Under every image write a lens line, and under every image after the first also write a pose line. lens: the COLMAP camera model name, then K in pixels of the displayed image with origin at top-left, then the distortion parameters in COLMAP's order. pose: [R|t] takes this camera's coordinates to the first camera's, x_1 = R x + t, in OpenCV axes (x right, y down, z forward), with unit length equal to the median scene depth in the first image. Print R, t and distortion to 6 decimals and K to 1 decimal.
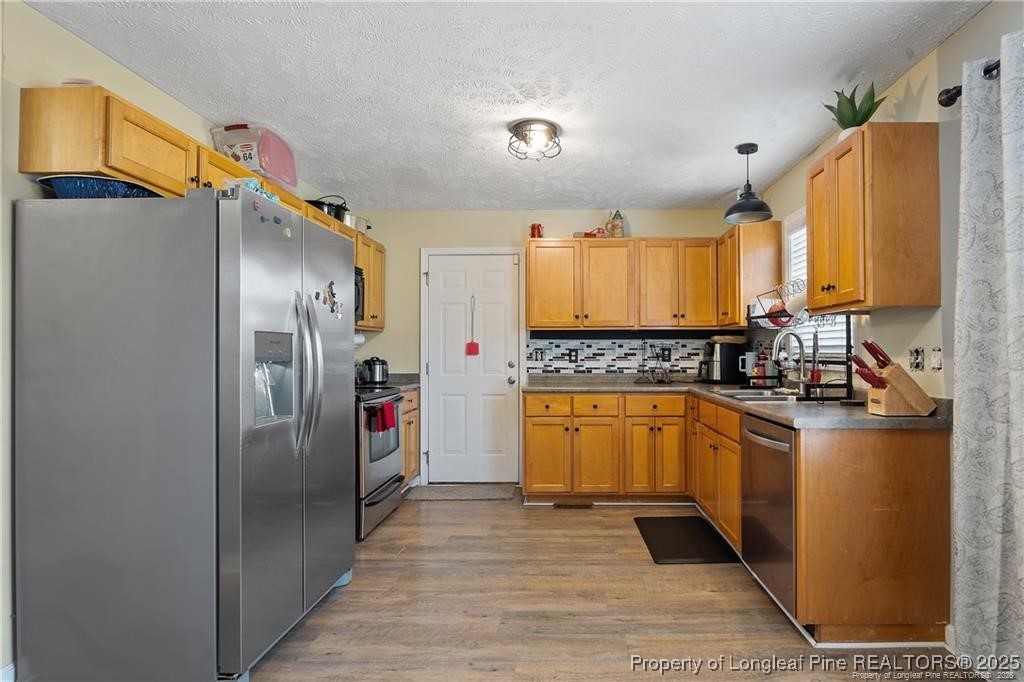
lens RADIAL K [[559.9, 0, 512.7], [0, 559.9, 344.5], [0, 0, 1]] dist [-0.019191, 0.001582]
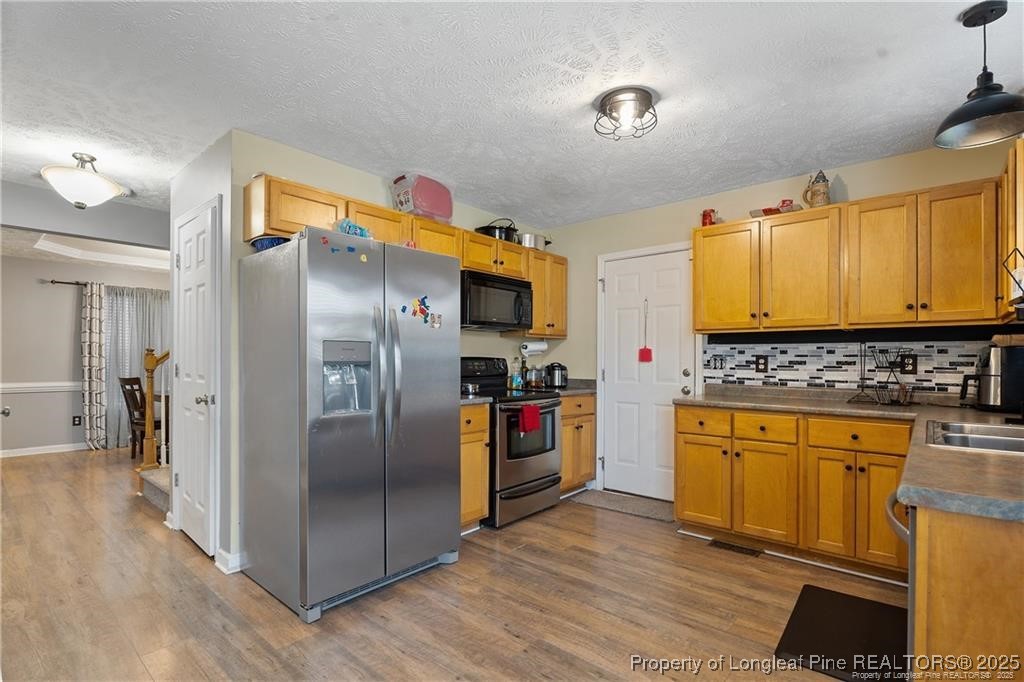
lens RADIAL K [[488.0, 0, 508.3], [0, 488.0, 358.2], [0, 0, 1]] dist [-0.017128, 0.001818]
pose [[0.755206, 0.004581, -0.655472, 0.322665], [0.003415, 0.999935, 0.010924, 0.003244], [0.655479, -0.010488, 0.755141, 0.250687]]
